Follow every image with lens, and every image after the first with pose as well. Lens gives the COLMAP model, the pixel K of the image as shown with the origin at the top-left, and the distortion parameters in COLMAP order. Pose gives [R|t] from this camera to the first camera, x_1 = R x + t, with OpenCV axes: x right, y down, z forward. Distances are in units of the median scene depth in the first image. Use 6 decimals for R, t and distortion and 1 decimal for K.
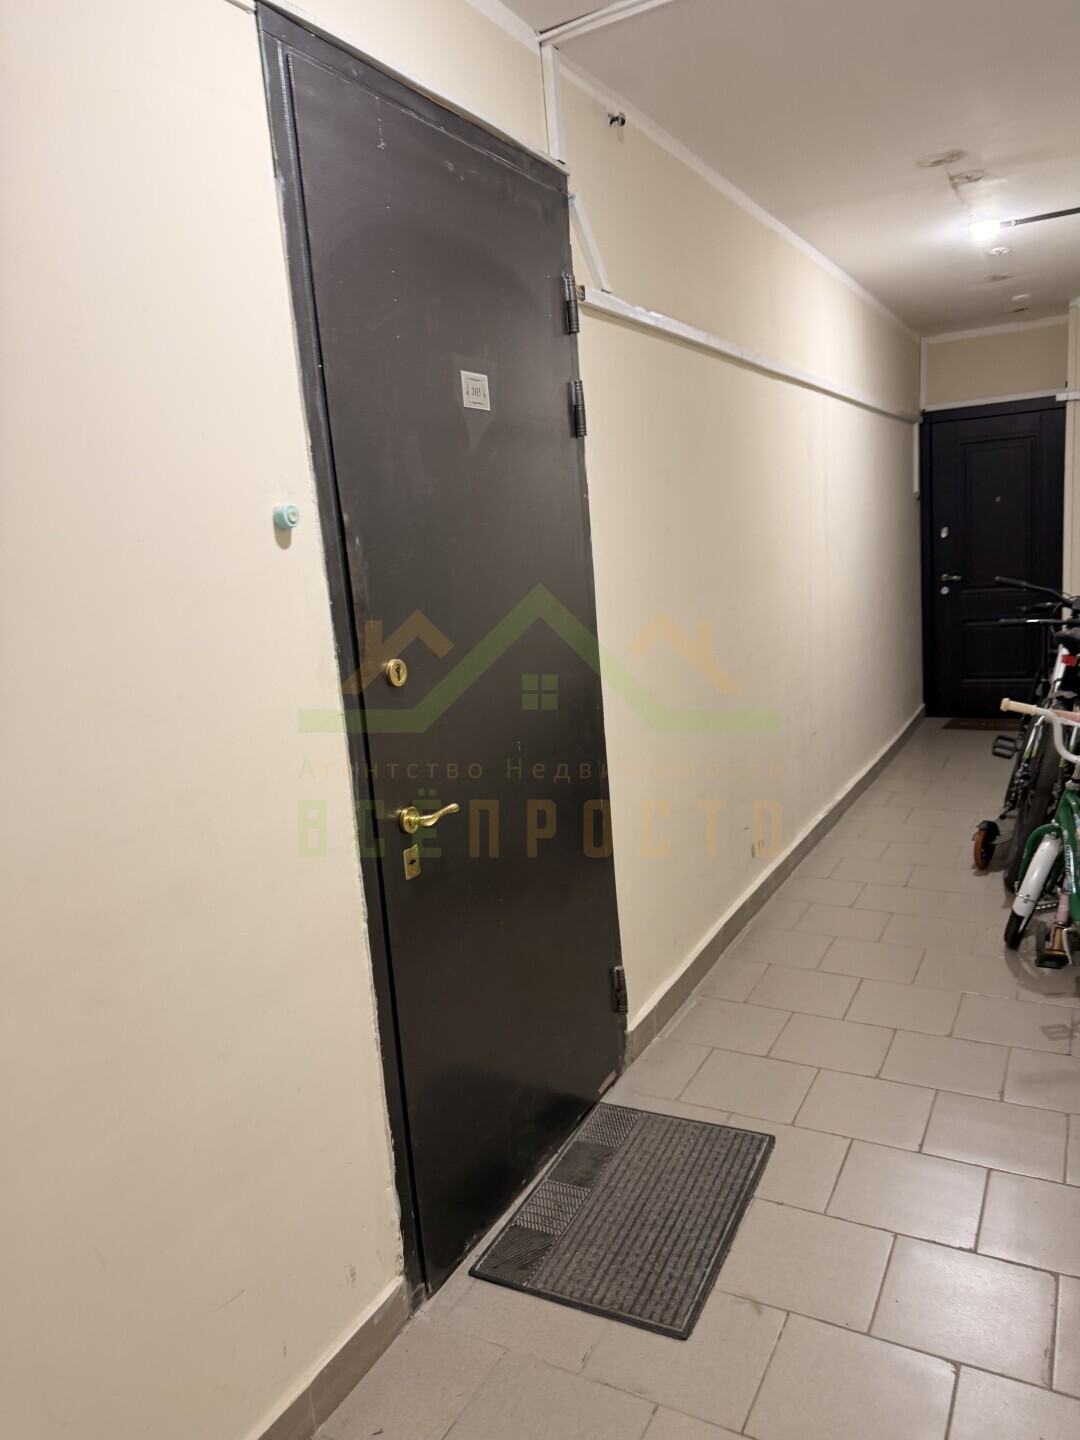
lens RADIAL K [[1003.3, 0, 536.9], [0, 1003.3, 694.6], [0, 0, 1]] dist [0.003291, -0.002399]
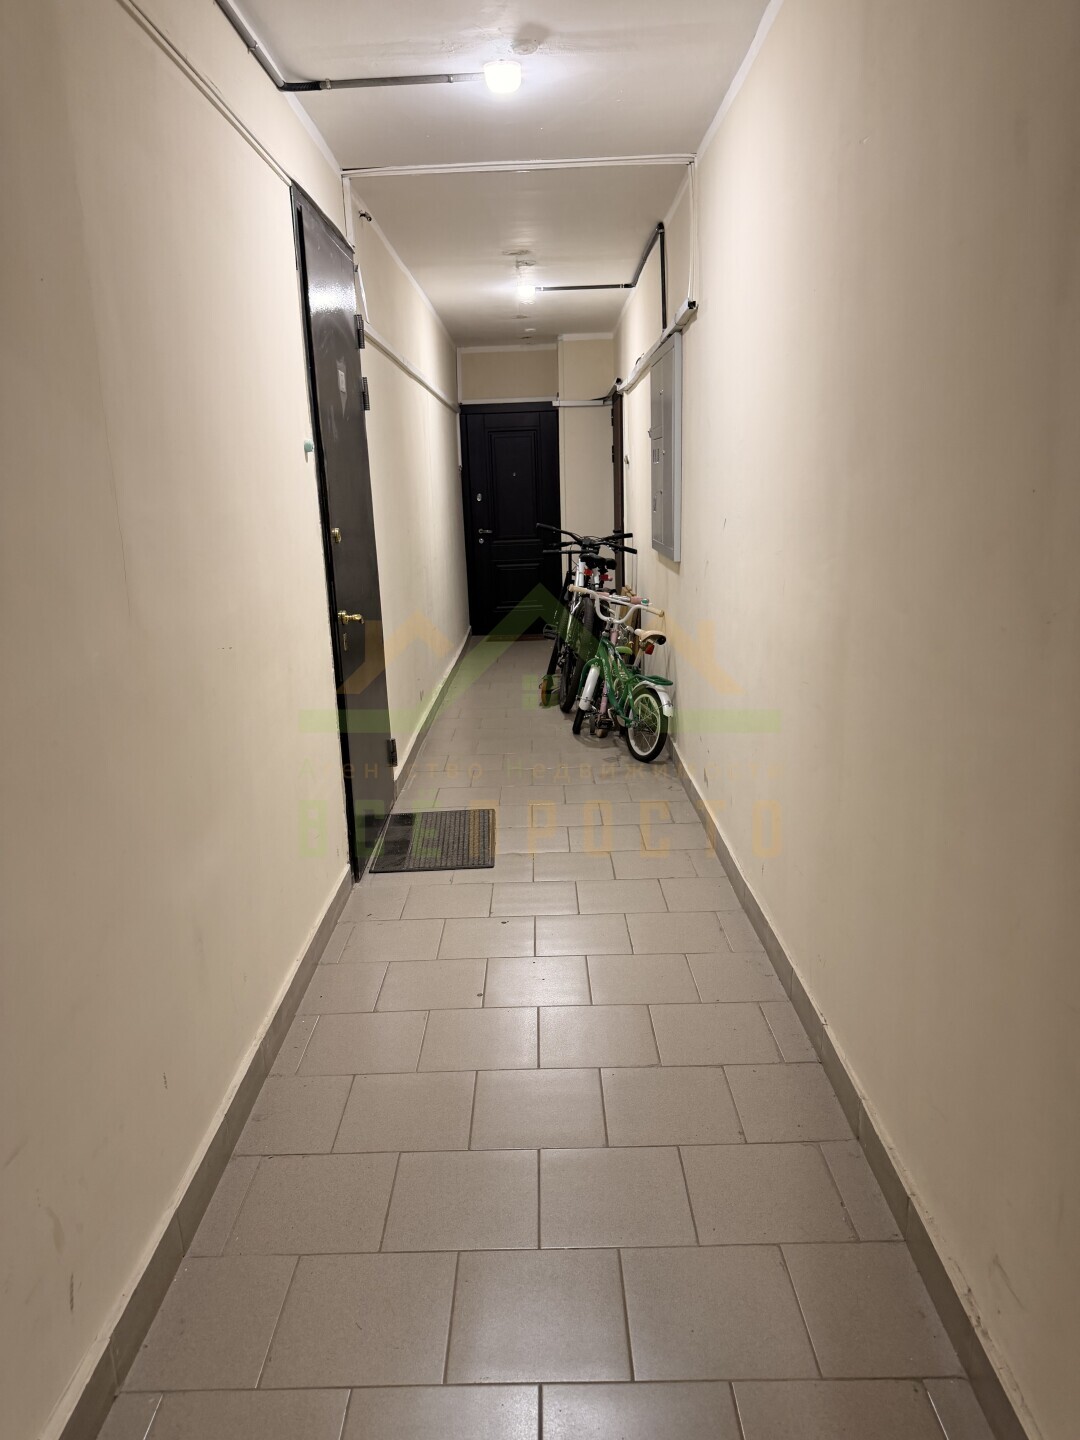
lens RADIAL K [[1003.3, 0, 538.7], [0, 1003.3, 720.3], [0, 0, 1]] dist [0.003291, -0.002399]
pose [[0.871891, -0.068940, 0.484822, -0.342314], [0.045419, 0.997158, 0.060111, 0.102942], [-0.487588, -0.030390, 0.872545, -0.382918]]
